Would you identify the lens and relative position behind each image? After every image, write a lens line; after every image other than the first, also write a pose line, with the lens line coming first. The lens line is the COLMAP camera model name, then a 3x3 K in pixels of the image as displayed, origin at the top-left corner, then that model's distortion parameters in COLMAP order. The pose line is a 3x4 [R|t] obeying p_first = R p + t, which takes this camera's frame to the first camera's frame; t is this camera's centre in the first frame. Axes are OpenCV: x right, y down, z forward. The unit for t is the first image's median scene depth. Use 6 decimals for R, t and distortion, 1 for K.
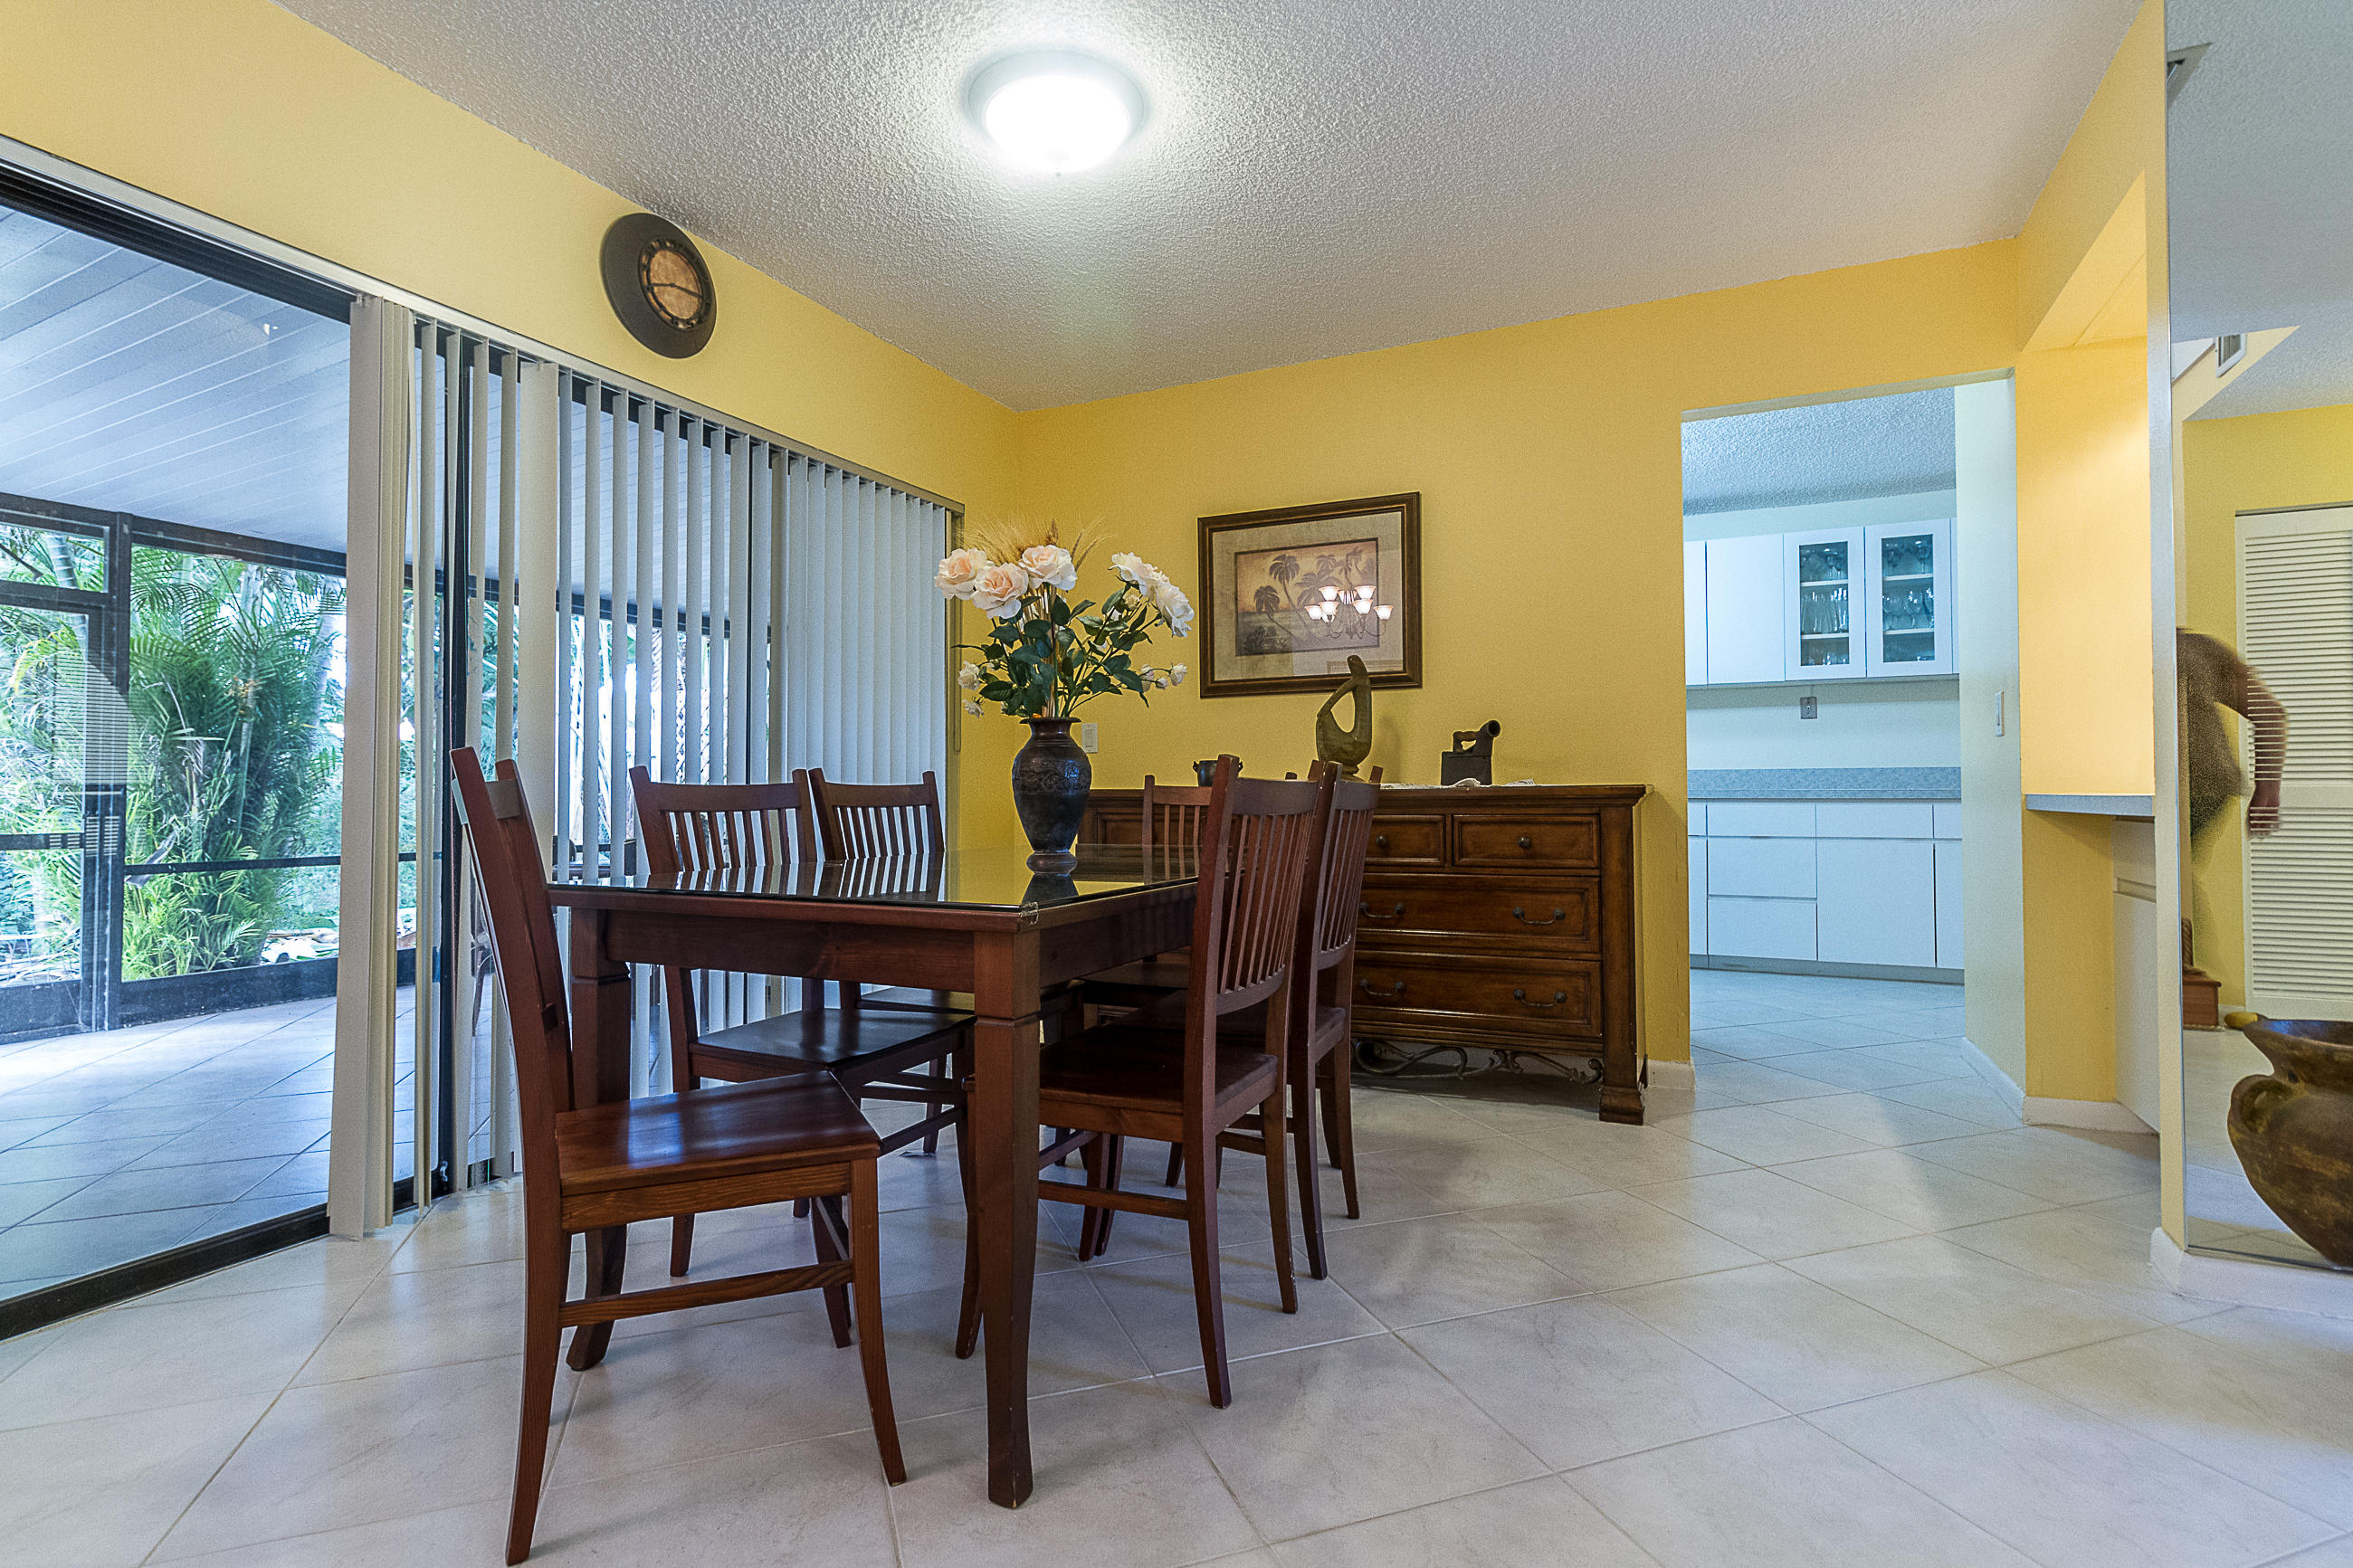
lens RADIAL K [[1123.2, 0, 1159.4], [0, 1123.2, 776.0], [0, 0, 1]] dist [0.005967, -0.000840]
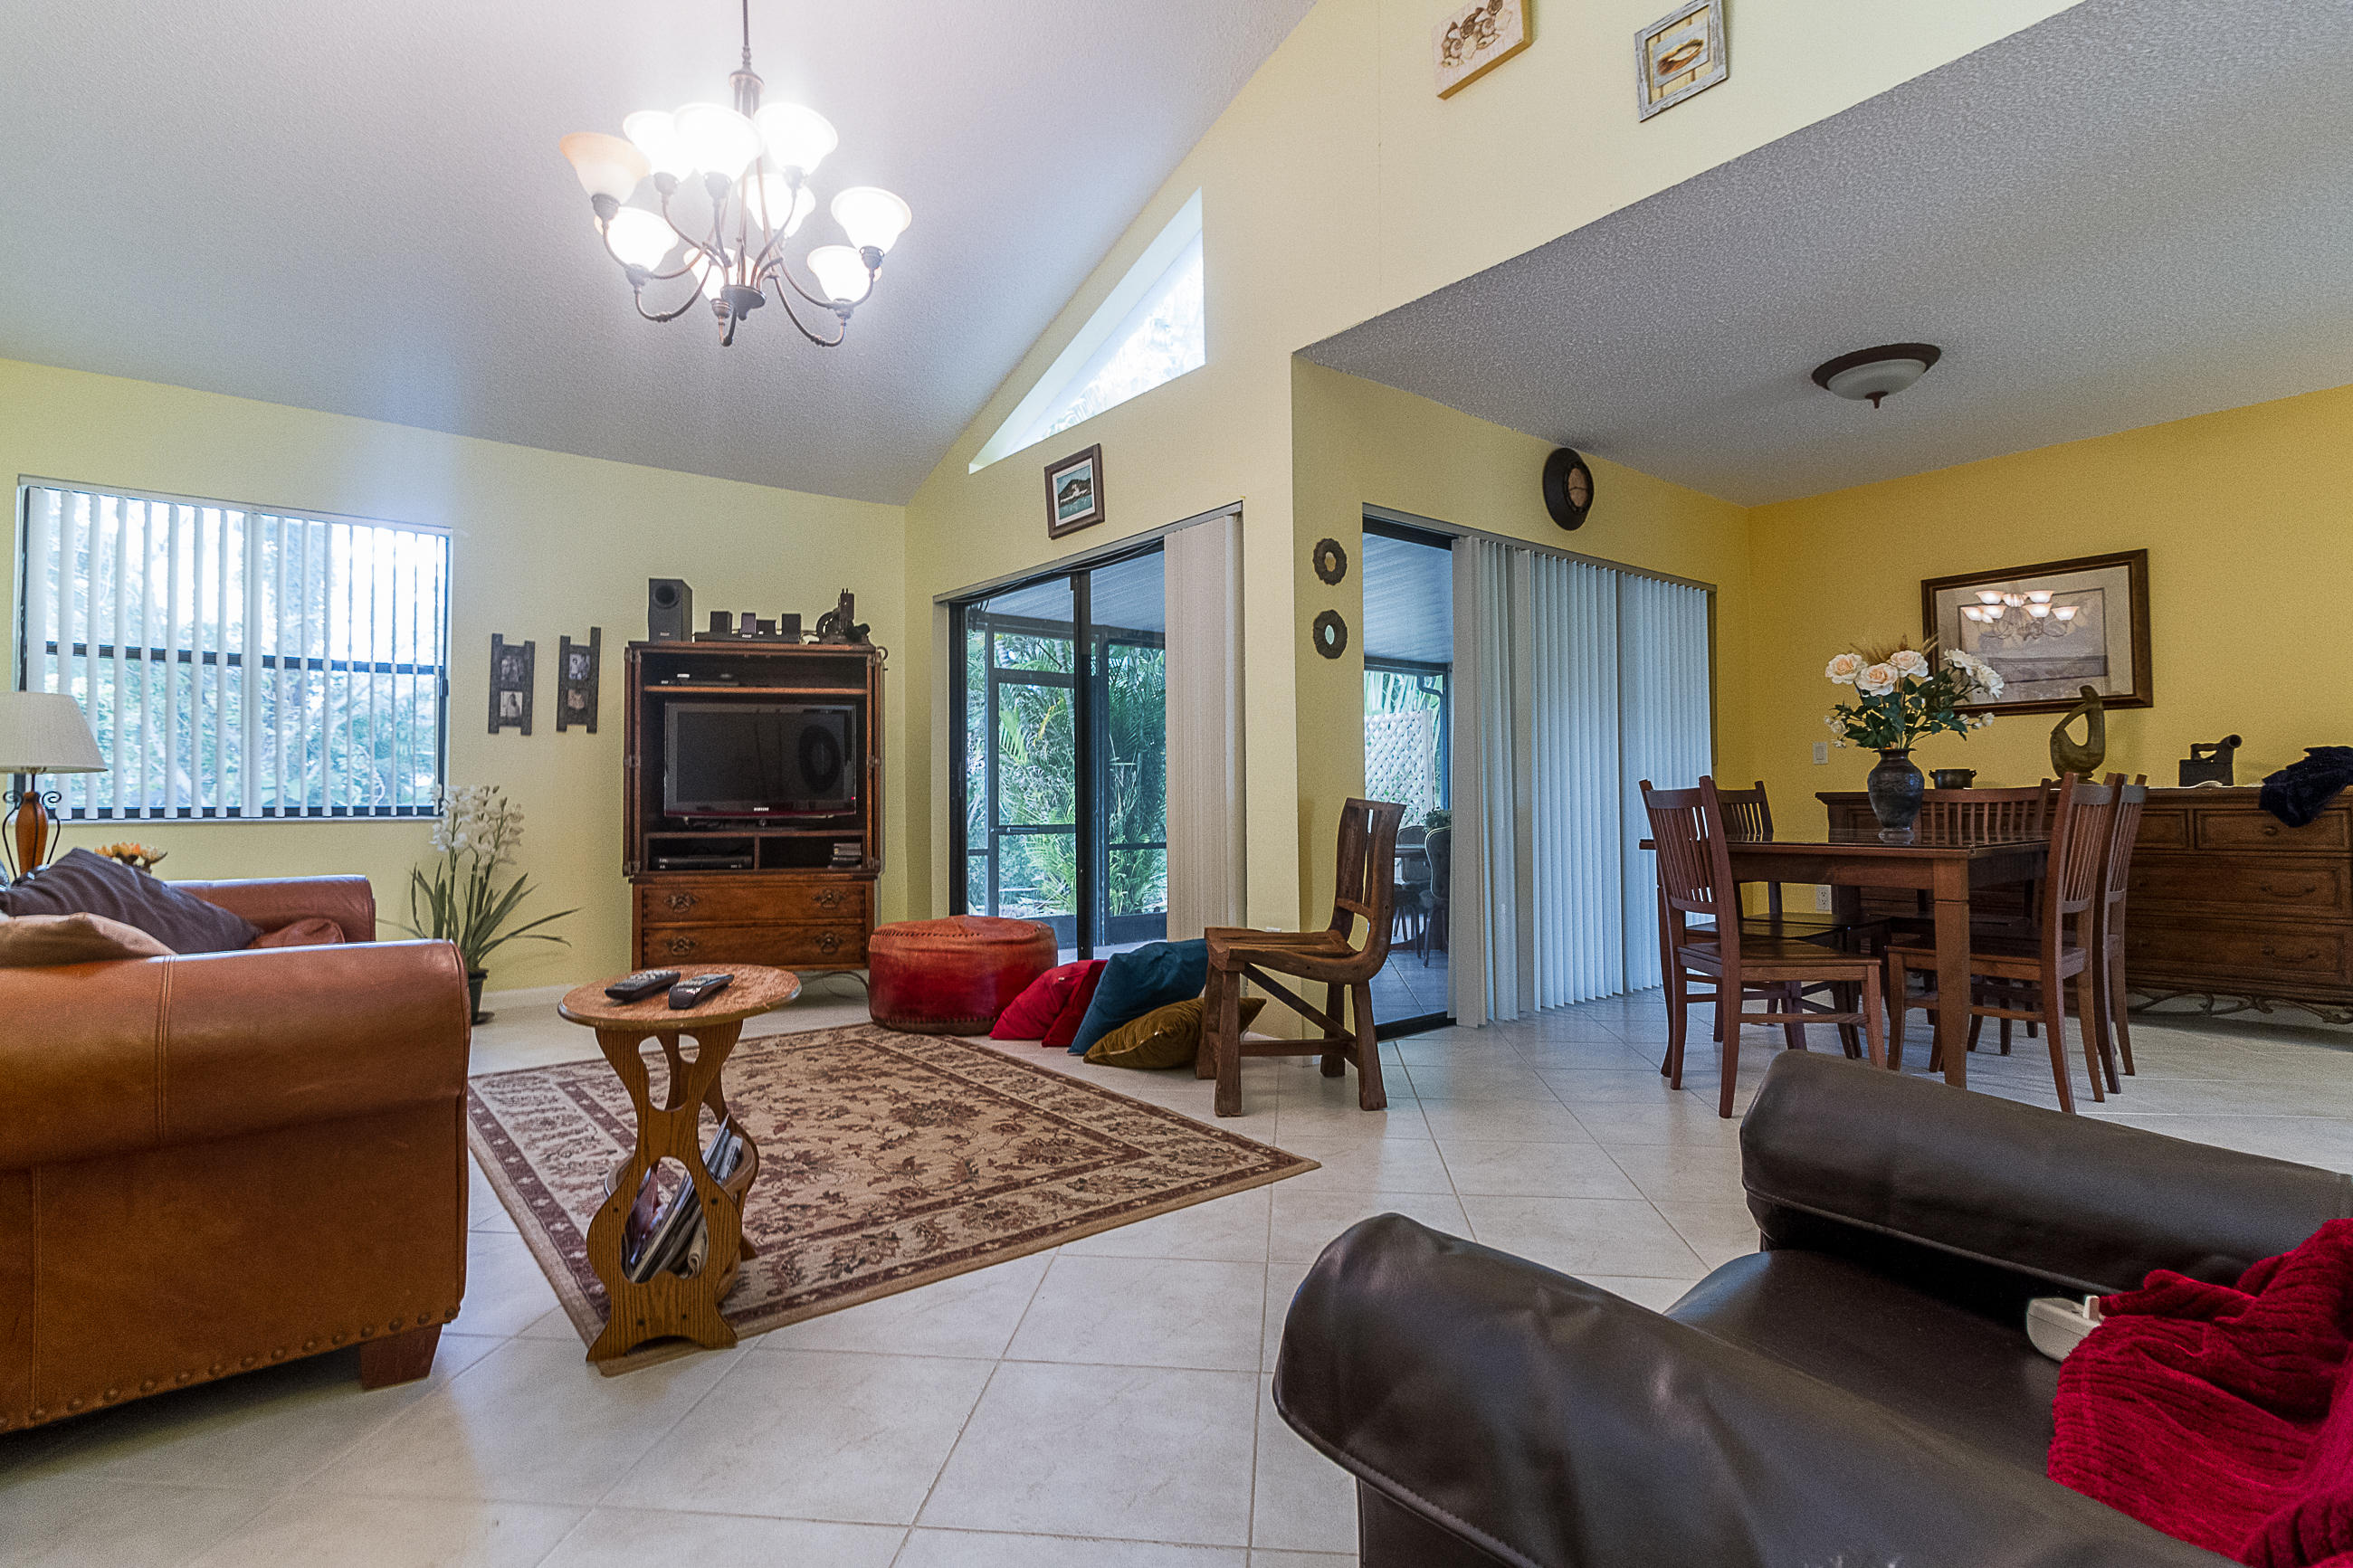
lens RADIAL K [[1123.2, 0, 1165.9], [0, 1123.2, 773.6], [0, 0, 1]] dist [0.005967, -0.000840]
pose [[0.904130, -0.015214, -0.426987, -0.235658], [0.012140, 0.999877, -0.009921, -0.007274], [0.427086, 0.003786, 0.904203, -0.627297]]
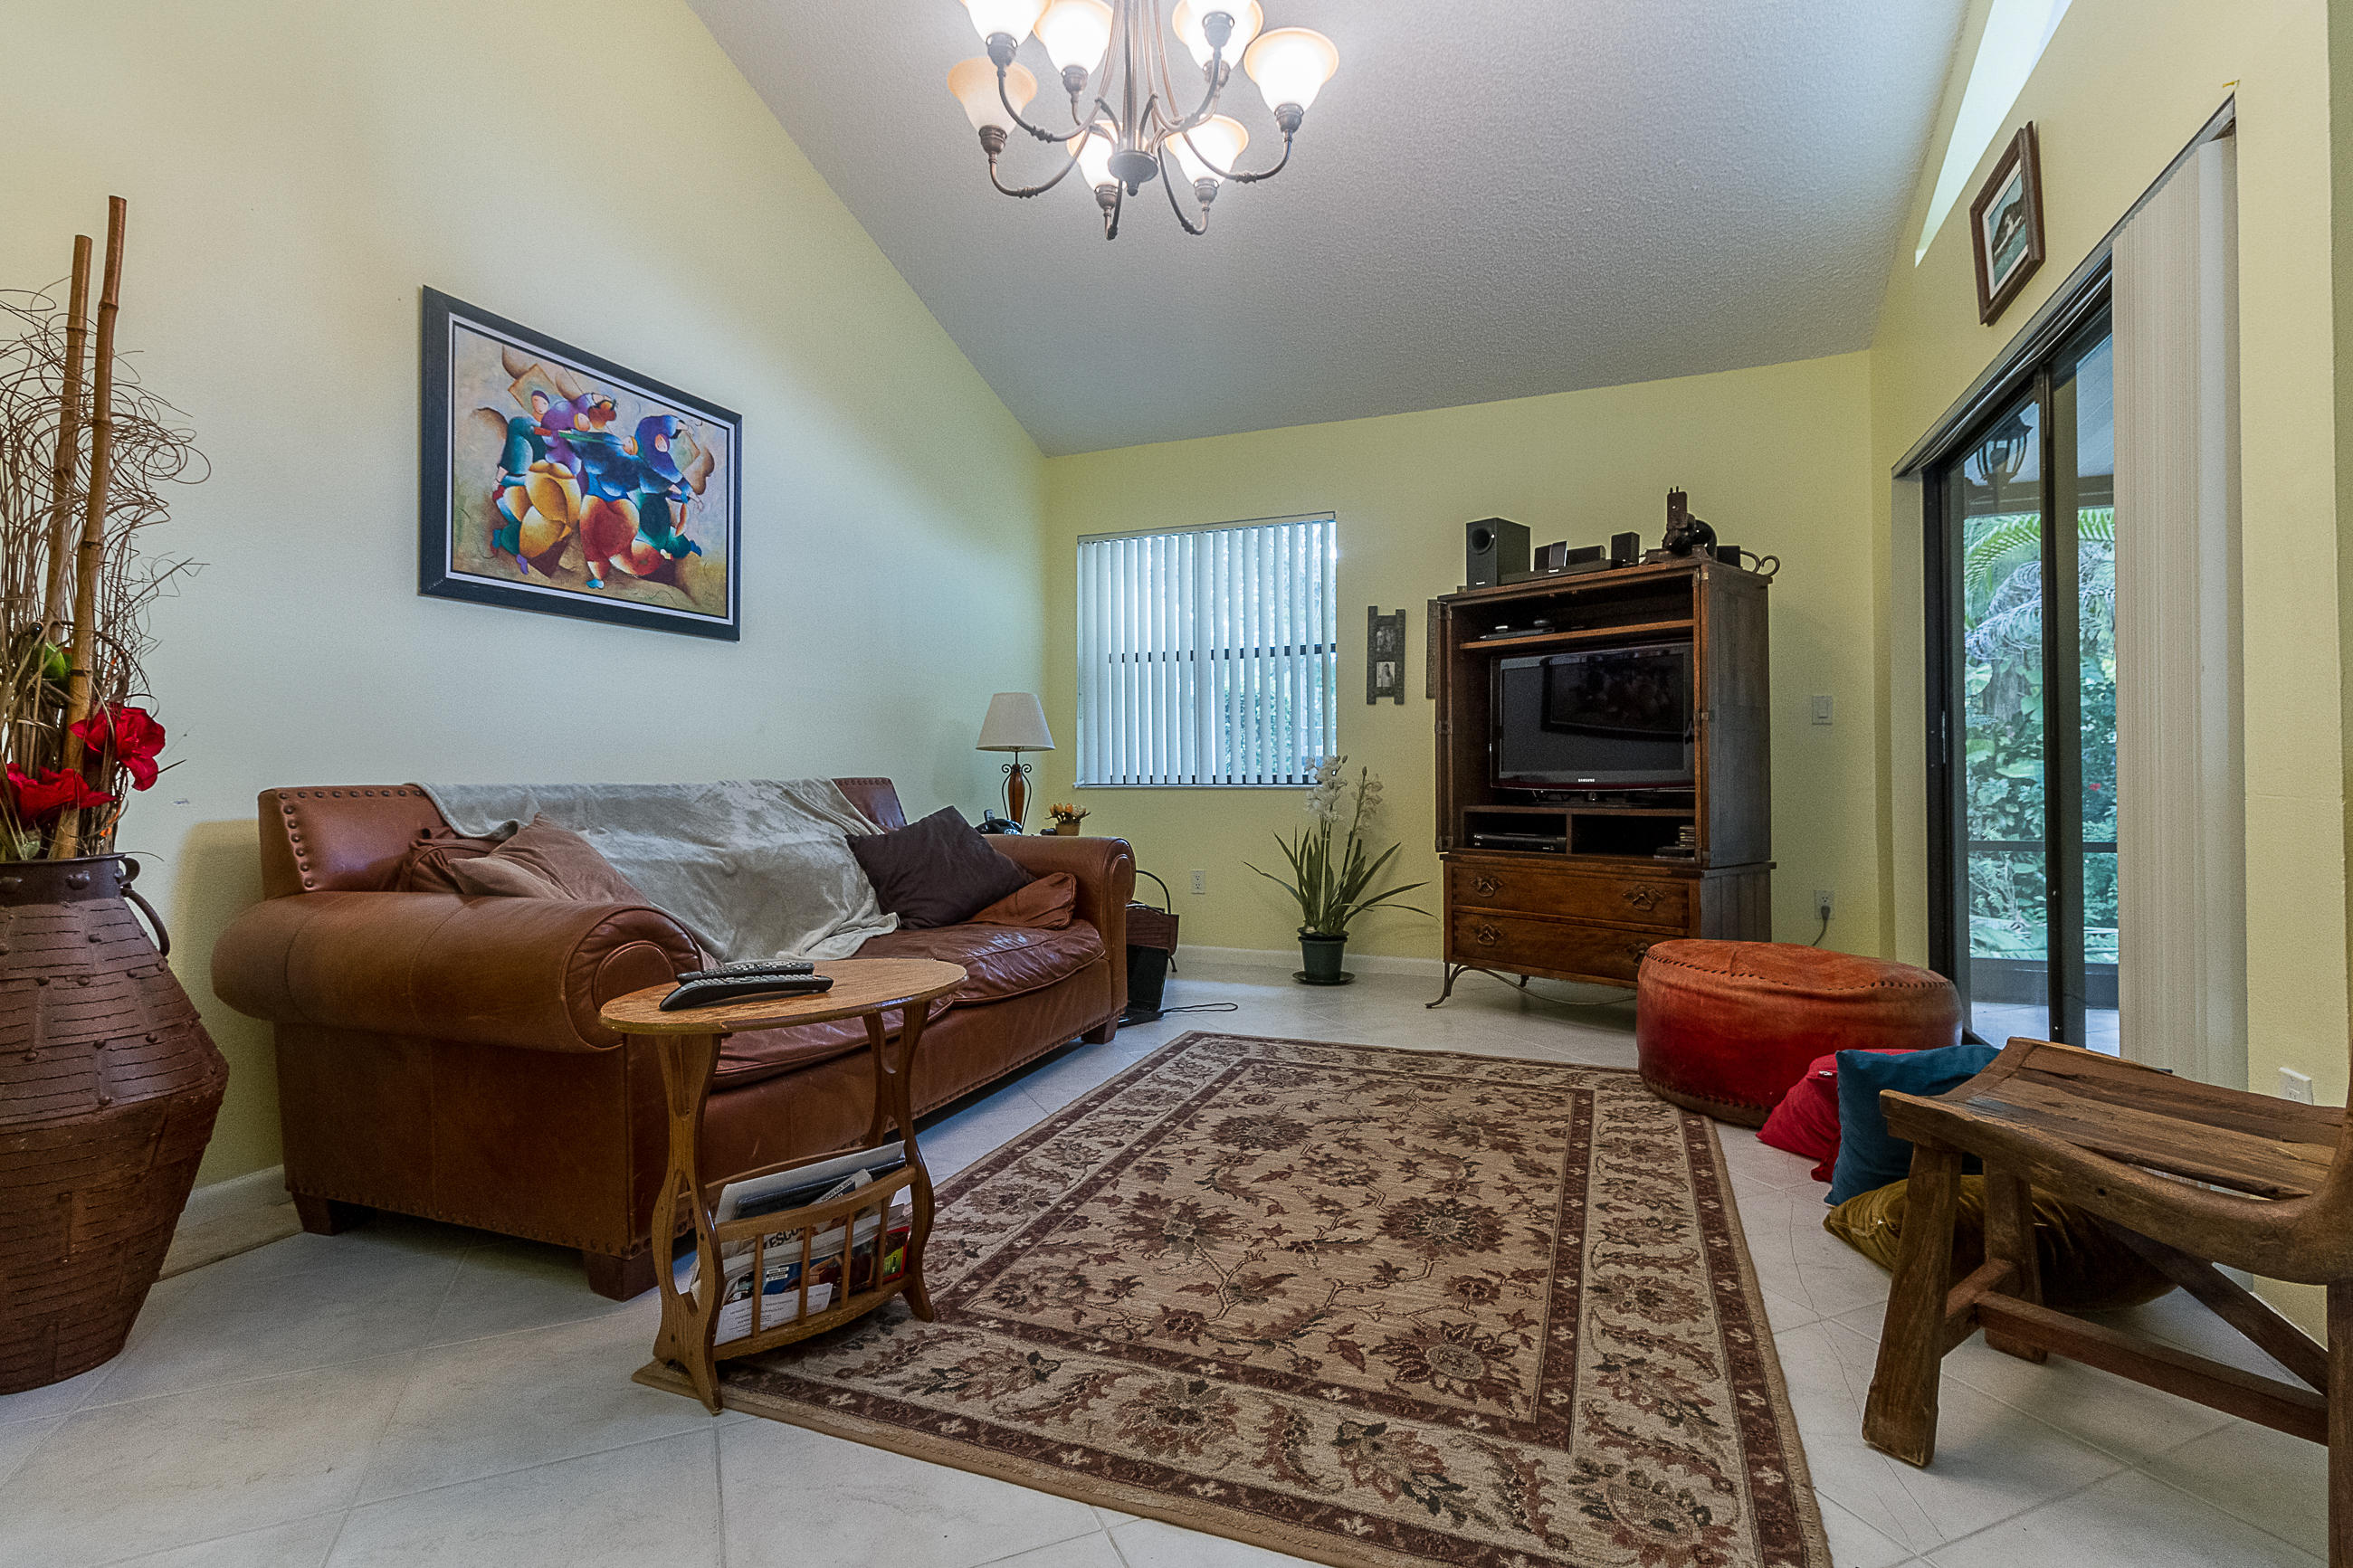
lens RADIAL K [[1123.2, 0, 1172.6], [0, 1123.2, 768.8], [0, 0, 1]] dist [0.005967, -0.000840]
pose [[0.076666, -0.003809, -0.997050, -0.179432], [0.022264, 0.999750, -0.002108, -0.001485], [0.996808, -0.022037, 0.076732, -0.077790]]
